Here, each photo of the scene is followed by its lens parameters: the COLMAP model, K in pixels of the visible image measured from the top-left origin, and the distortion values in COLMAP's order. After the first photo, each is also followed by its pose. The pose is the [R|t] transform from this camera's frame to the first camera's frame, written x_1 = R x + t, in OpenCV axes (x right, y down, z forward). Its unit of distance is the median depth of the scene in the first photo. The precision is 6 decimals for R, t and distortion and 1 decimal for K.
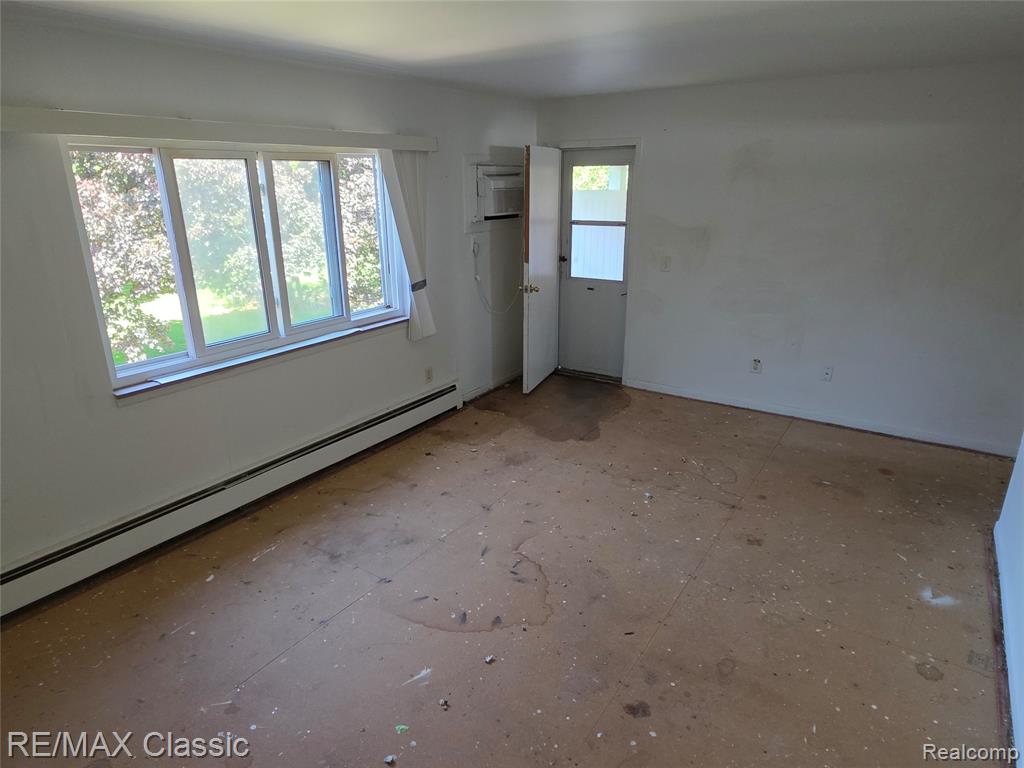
lens RADIAL K [[614.4, 0, 512.0], [0, 614.4, 384.0], [0, 0, 1]] dist [0.002732, -0.000783]
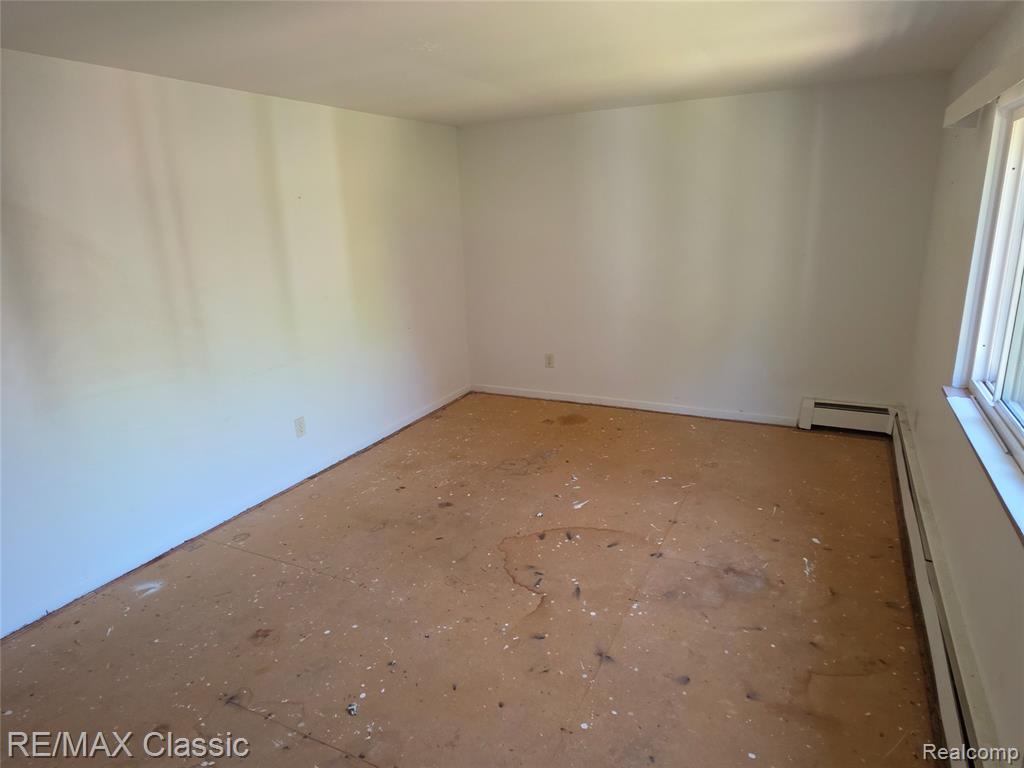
lens RADIAL K [[614.4, 0, 512.0], [0, 614.4, 384.0], [0, 0, 1]] dist [0.002732, -0.000783]
pose [[-0.990683, 0.083595, -0.107508, 0.128970], [0.008999, 0.827890, 0.560818, -0.515502], [0.135887, 0.554626, -0.820929, 1.645544]]
